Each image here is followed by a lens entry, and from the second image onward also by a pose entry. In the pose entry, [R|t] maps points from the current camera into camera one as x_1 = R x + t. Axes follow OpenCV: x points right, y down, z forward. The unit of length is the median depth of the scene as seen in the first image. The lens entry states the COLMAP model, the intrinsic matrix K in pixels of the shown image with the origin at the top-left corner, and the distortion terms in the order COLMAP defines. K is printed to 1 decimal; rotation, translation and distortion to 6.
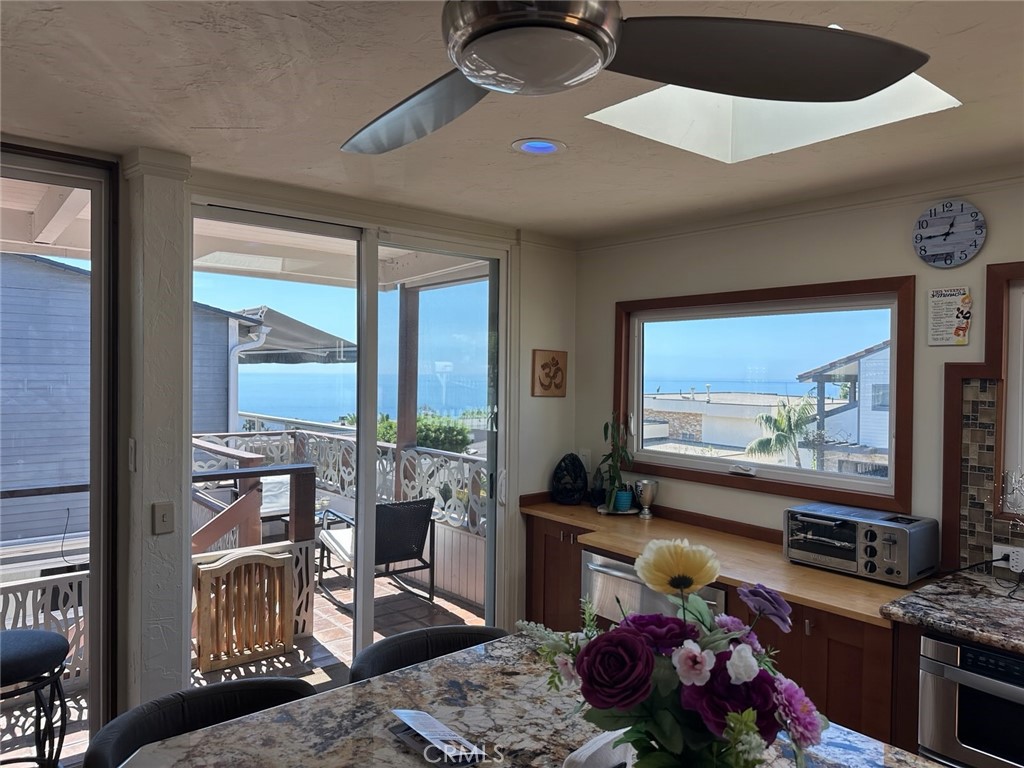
lens RADIAL K [[716.1, 0, 512.0], [0, 716.1, 384.0], [0, 0, 1]] dist [0.074325, -0.095867]
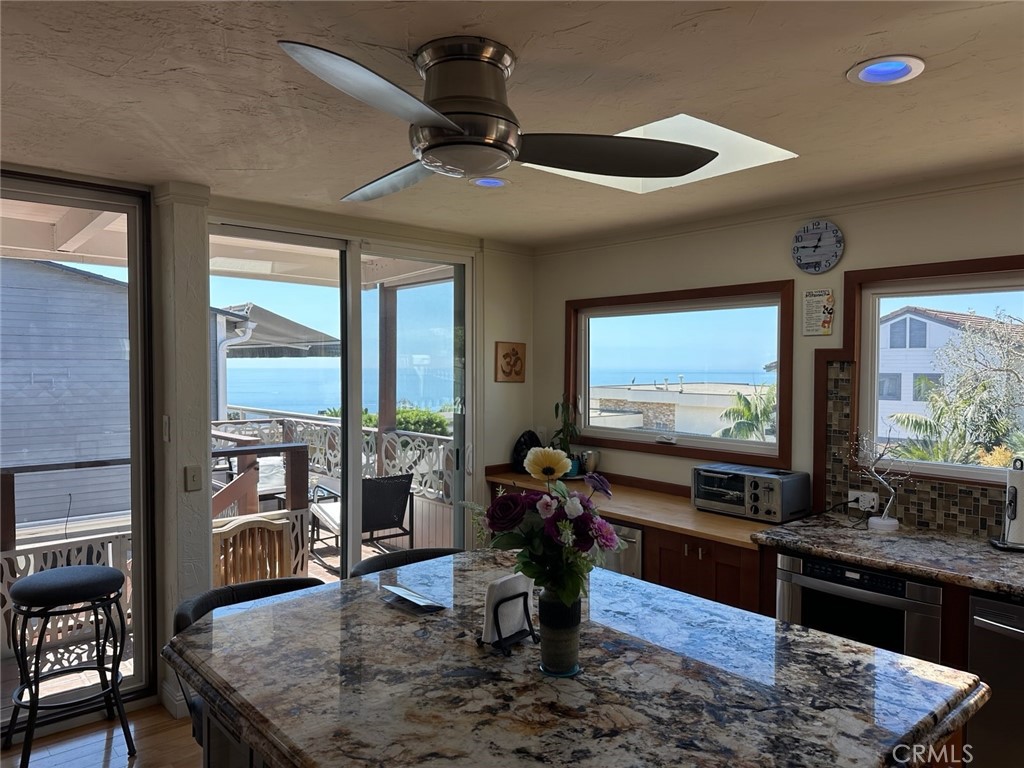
lens RADIAL K [[716.7, 0, 509.4], [0, 716.7, 391.8], [0, 0, 1]] dist [0.087498, -0.121427]
pose [[0.999639, -0.009717, 0.025044, 0.022394], [0.009208, 0.999750, 0.020383, 0.010113], [-0.025236, -0.020145, 0.999479, -0.173701]]
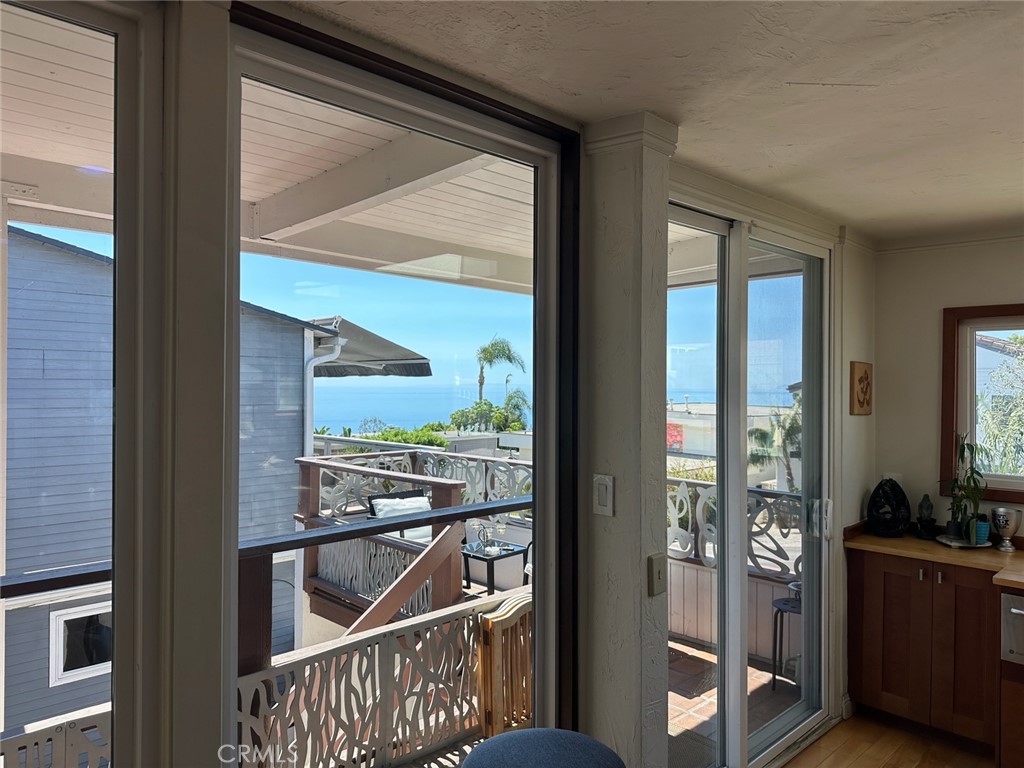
lens RADIAL K [[716.7, 0, 509.4], [0, 716.7, 391.8], [0, 0, 1]] dist [0.087498, -0.121427]
pose [[0.997160, -0.006146, 0.075065, -0.467598], [0.006508, 0.999968, -0.004574, -0.010080], [-0.075034, 0.005049, 0.997168, 0.141503]]
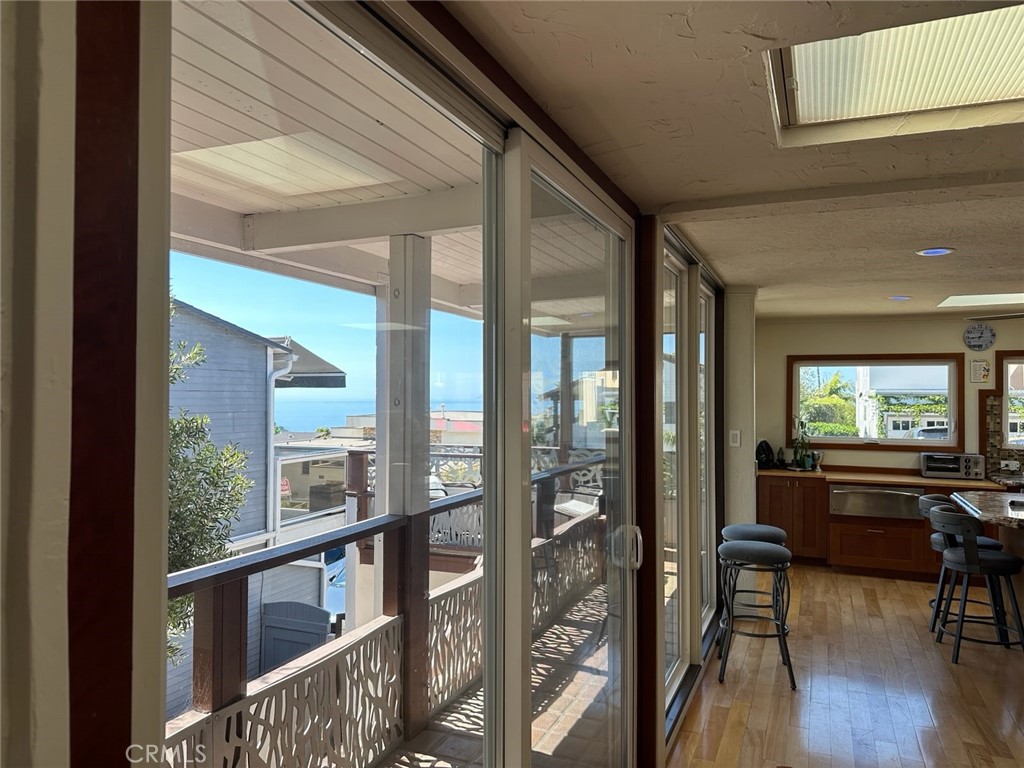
lens RADIAL K [[723.5, 0, 512.0], [0, 723.5, 384.0], [0, 0, 1]] dist [-0.003685, -0.000400]
pose [[0.885705, -0.000365, 0.464248, -1.335135], [0.014245, 0.999550, -0.026392, -0.003449], [-0.464030, 0.029989, 0.885312, -0.294683]]
